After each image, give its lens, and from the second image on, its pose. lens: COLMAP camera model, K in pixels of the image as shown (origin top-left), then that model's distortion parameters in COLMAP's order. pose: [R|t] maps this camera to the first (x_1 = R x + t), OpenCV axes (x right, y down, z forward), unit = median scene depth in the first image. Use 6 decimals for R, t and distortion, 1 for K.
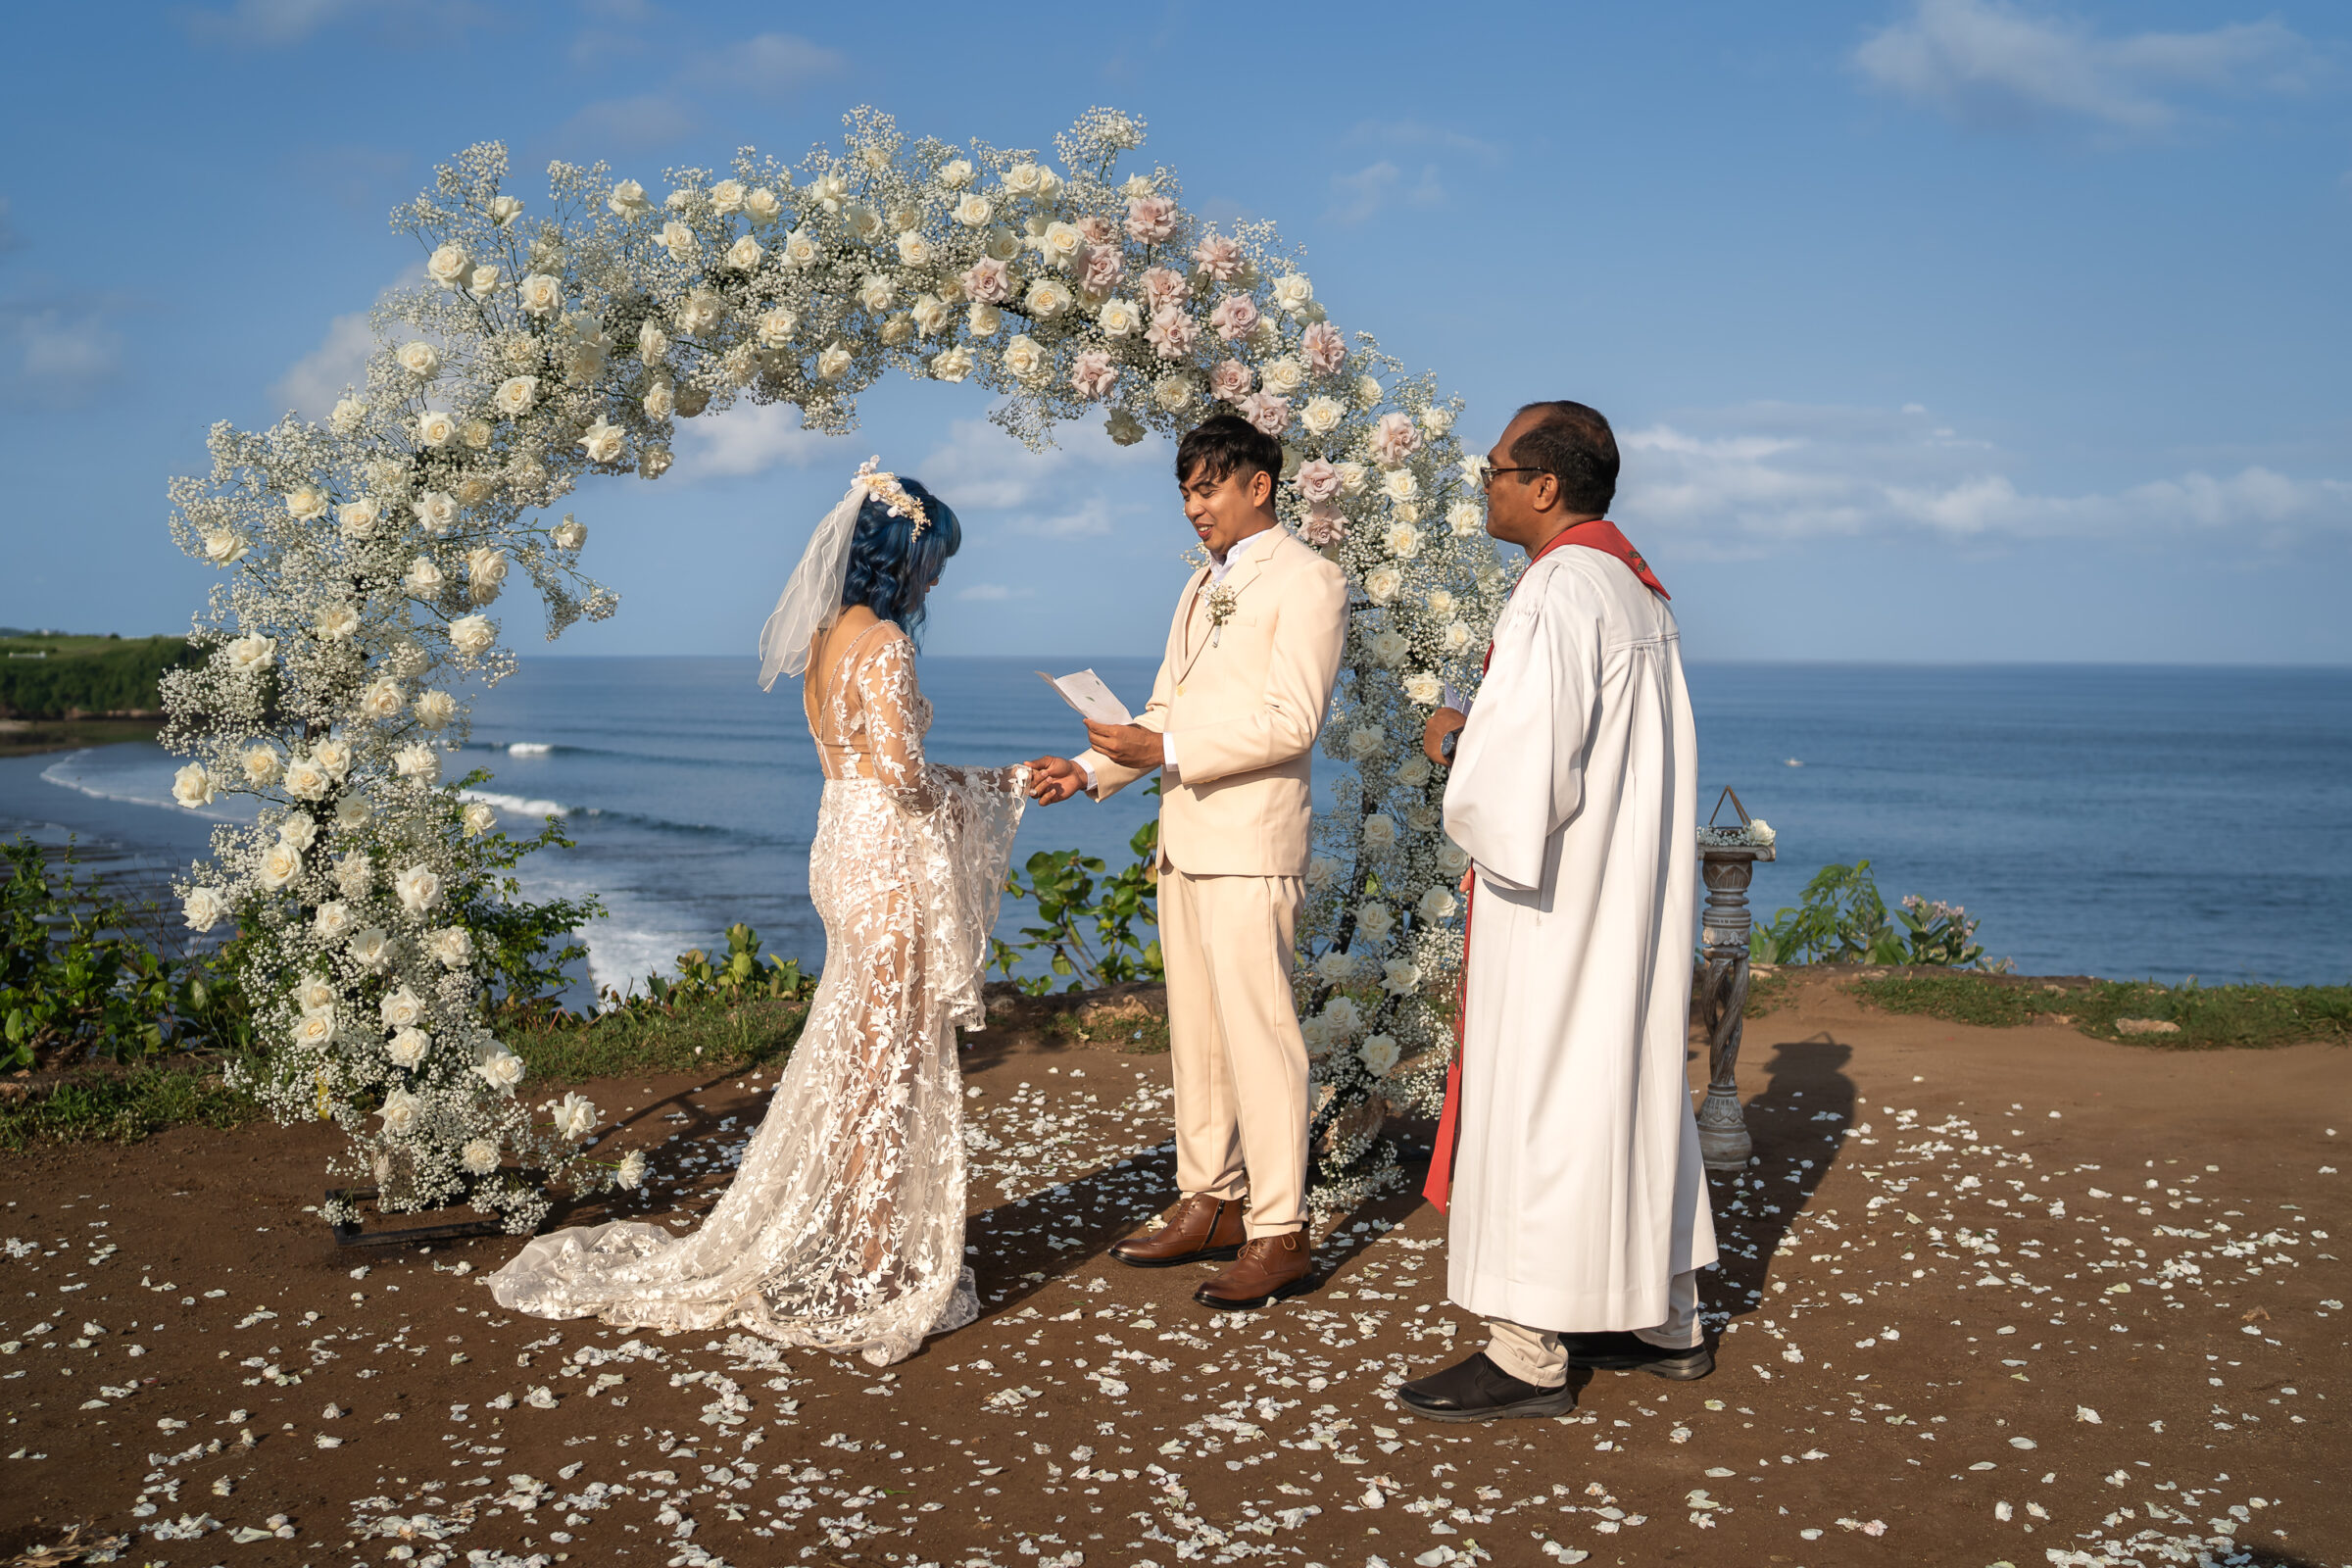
lens RADIAL K [[2354.3, 0, 1158.4], [0, 2354.3, 726.2], [0, 0, 1]] dist [-0.093345, 0.091270]
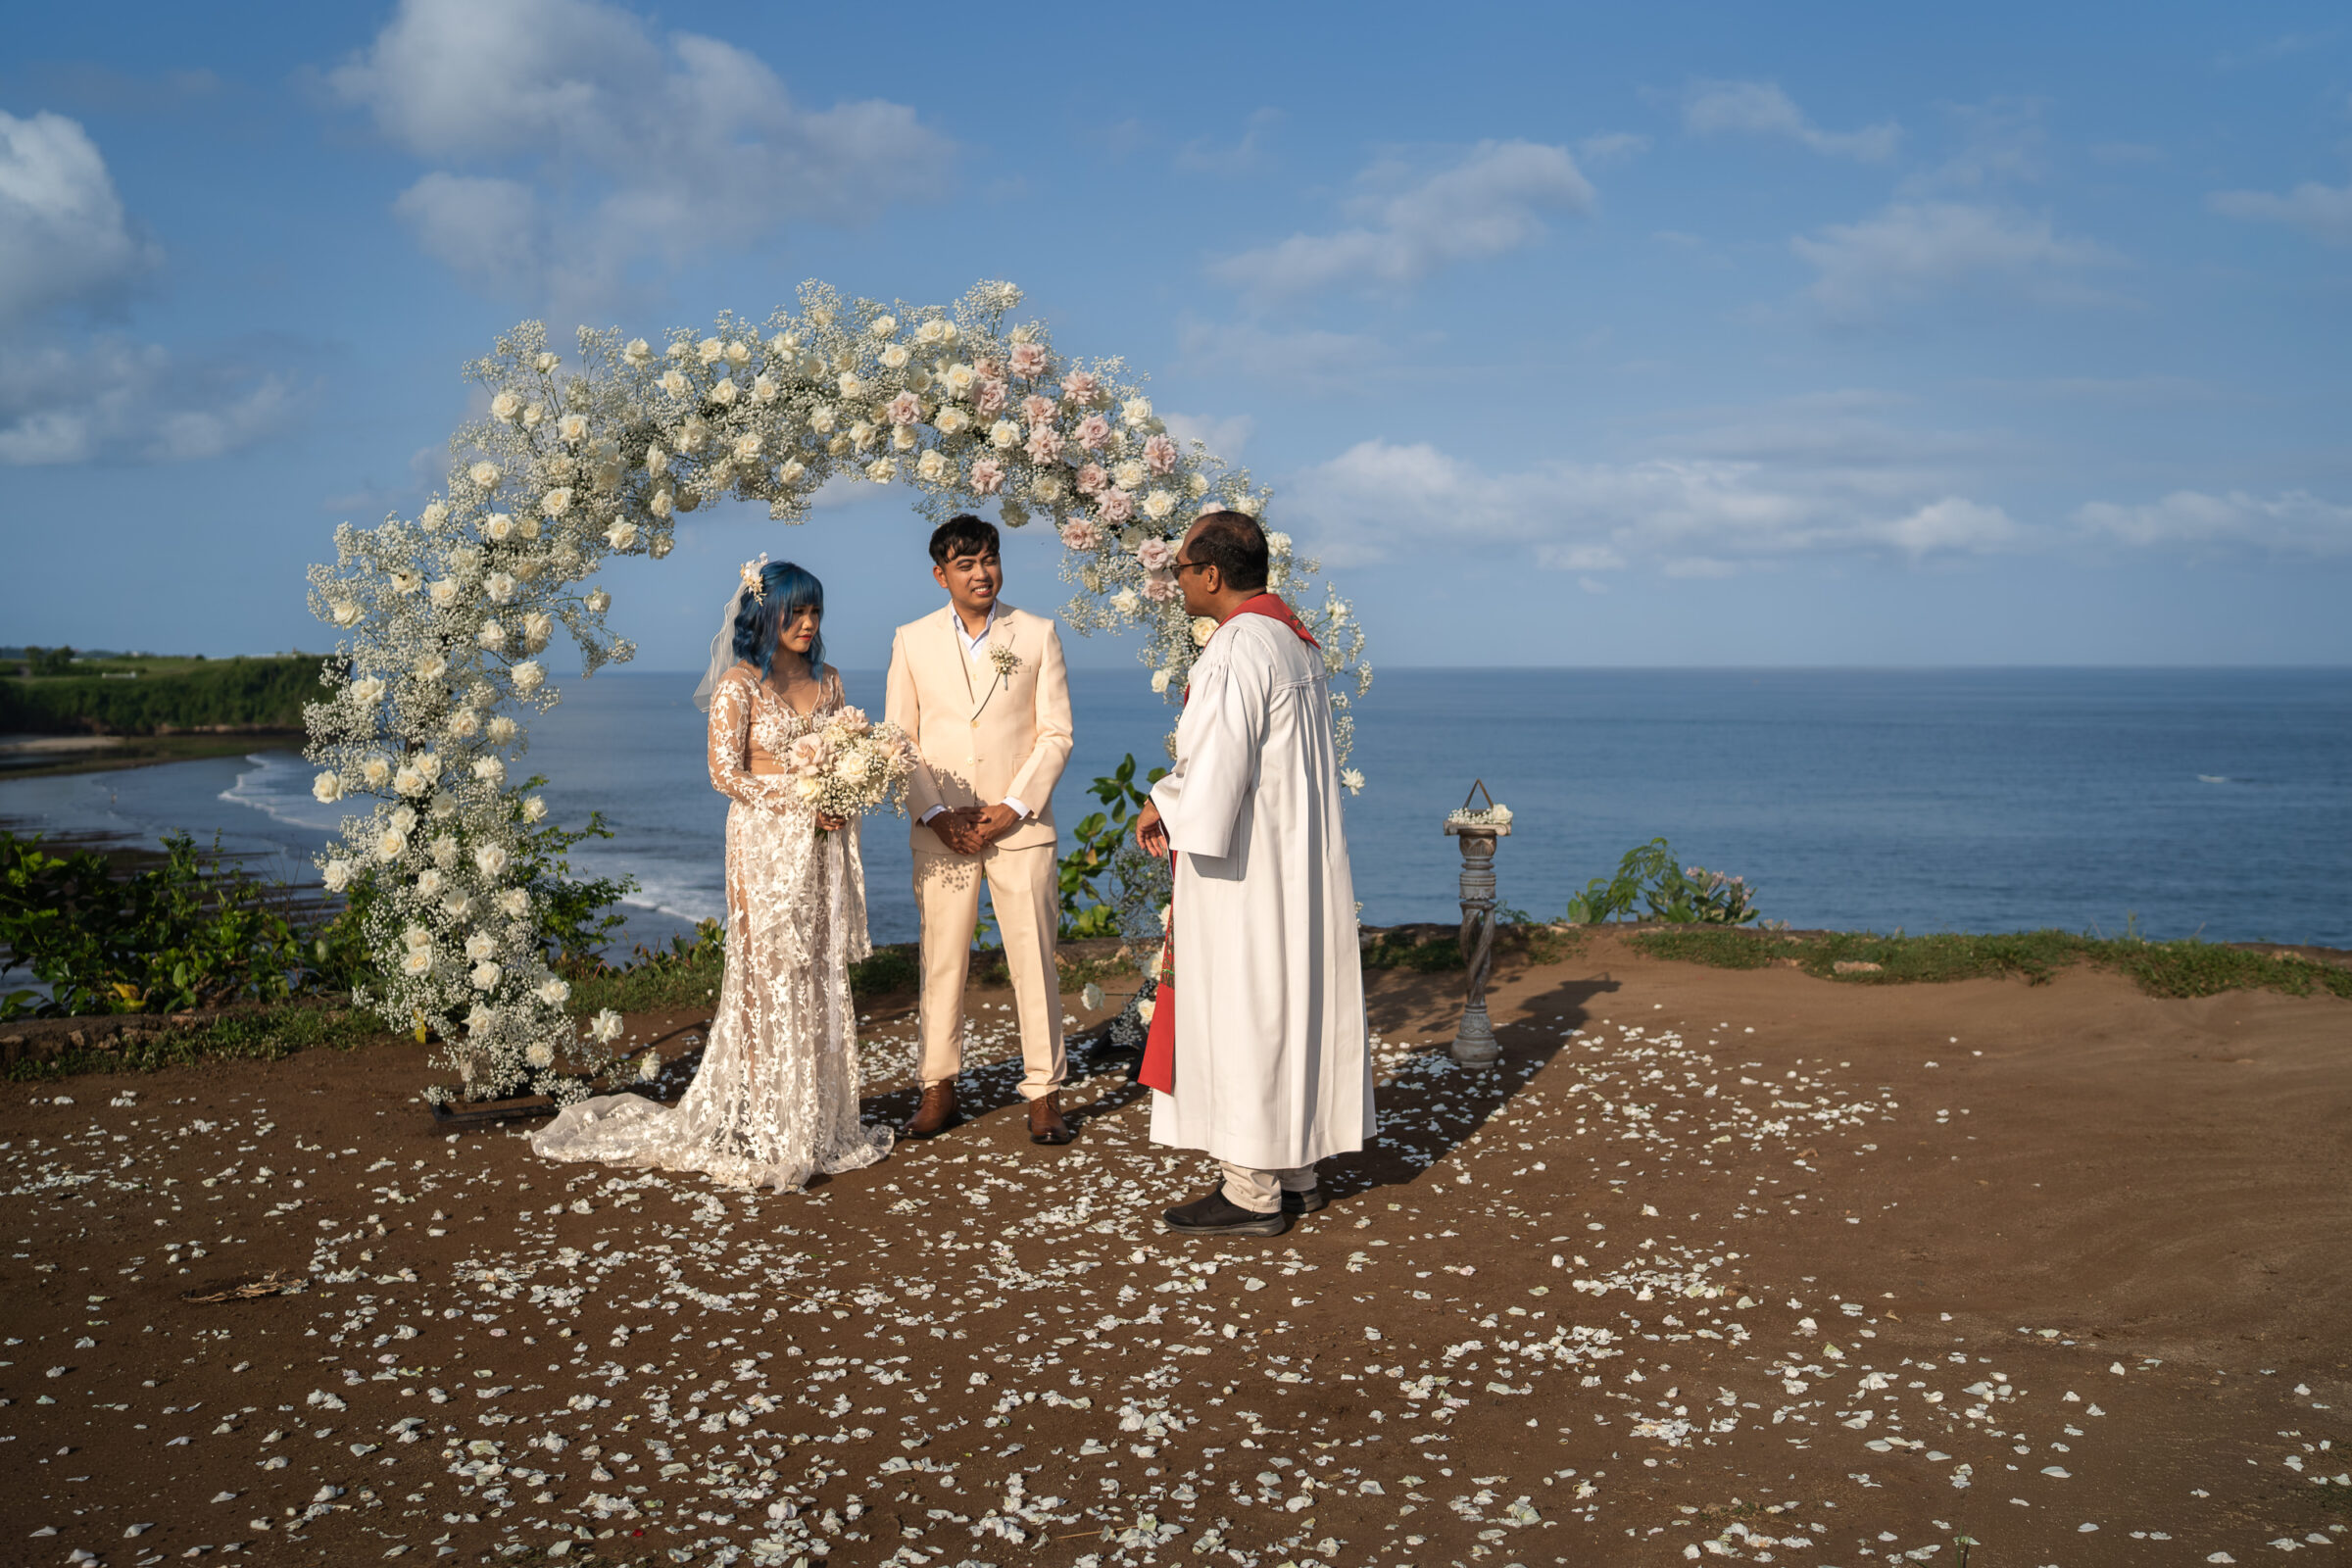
lens RADIAL K [[2174.6, 0, 1176.0], [0, 2174.6, 784.0], [0, 0, 1]] dist [-0.106215, 0.134293]
pose [[0.999959, -0.008255, 0.003620, 0.080919], [0.008166, 0.999683, 0.023825, -0.002531], [-0.003815, -0.023794, 0.999710, -0.265788]]
